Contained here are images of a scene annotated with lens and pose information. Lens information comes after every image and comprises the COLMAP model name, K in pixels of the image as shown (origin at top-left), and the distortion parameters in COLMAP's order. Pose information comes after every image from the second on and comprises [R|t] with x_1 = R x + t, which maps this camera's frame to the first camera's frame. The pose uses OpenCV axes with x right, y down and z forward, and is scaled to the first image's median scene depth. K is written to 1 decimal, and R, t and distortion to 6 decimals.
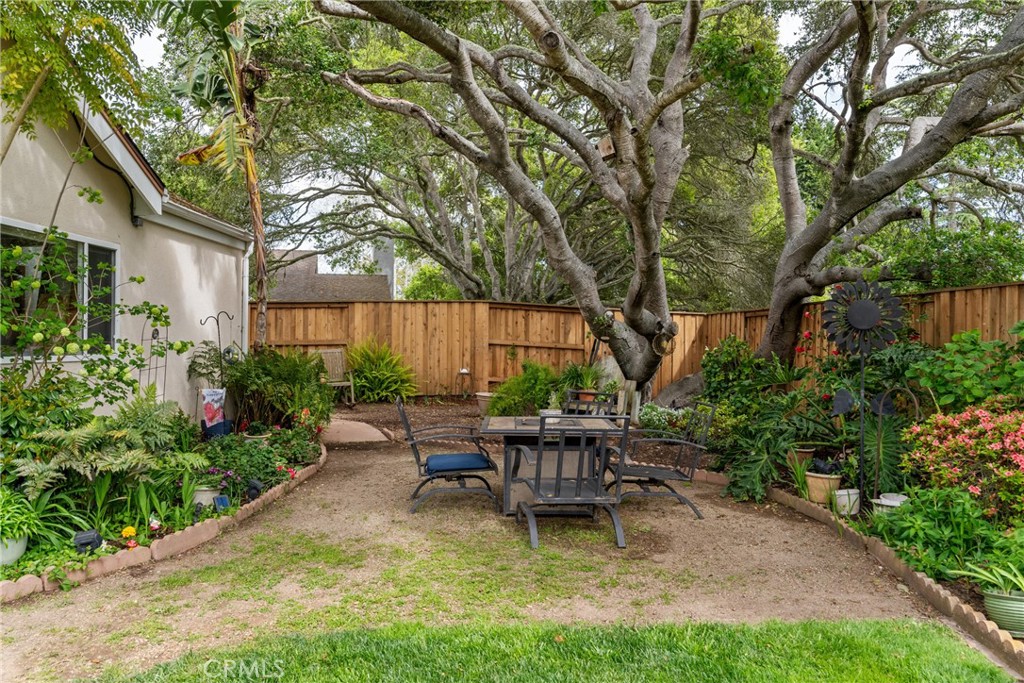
lens RADIAL K [[766.8, 0, 511.4], [0, 766.8, 341.4], [0, 0, 1]] dist [-0.002049, -0.000141]
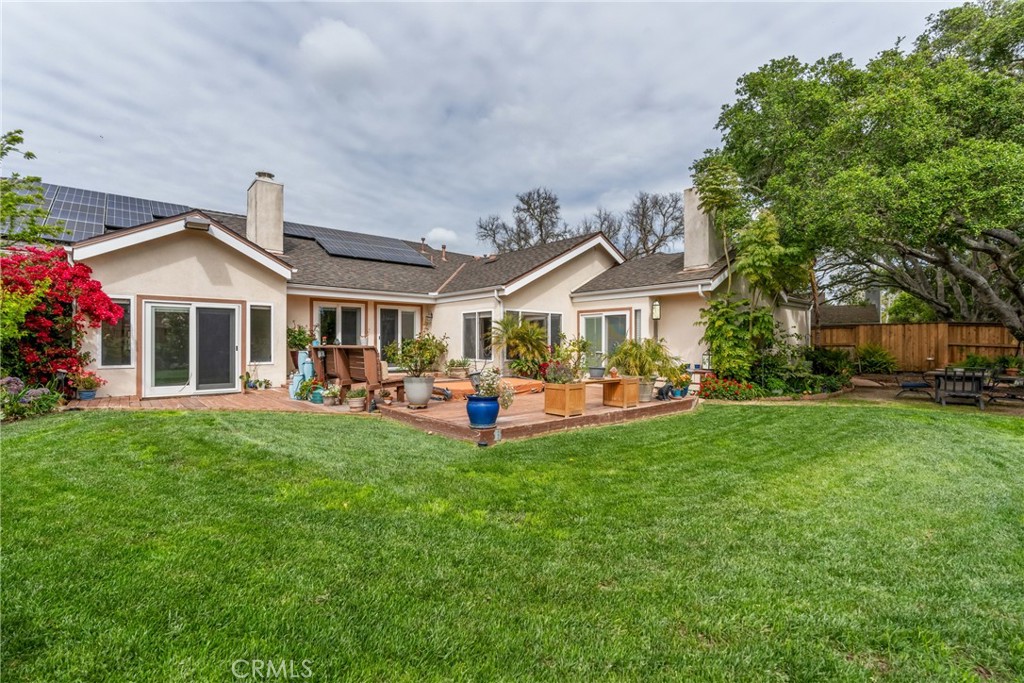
lens RADIAL K [[463.0, 0, 508.0], [0, 463.0, 343.3], [0, 0, 1]] dist [-0.002190, -0.000253]
pose [[0.679552, -0.006290, -0.733600, 0.072523], [0.004164, 0.999980, -0.004717, -0.000174], [0.733616, 0.000151, 0.679565, -0.588397]]
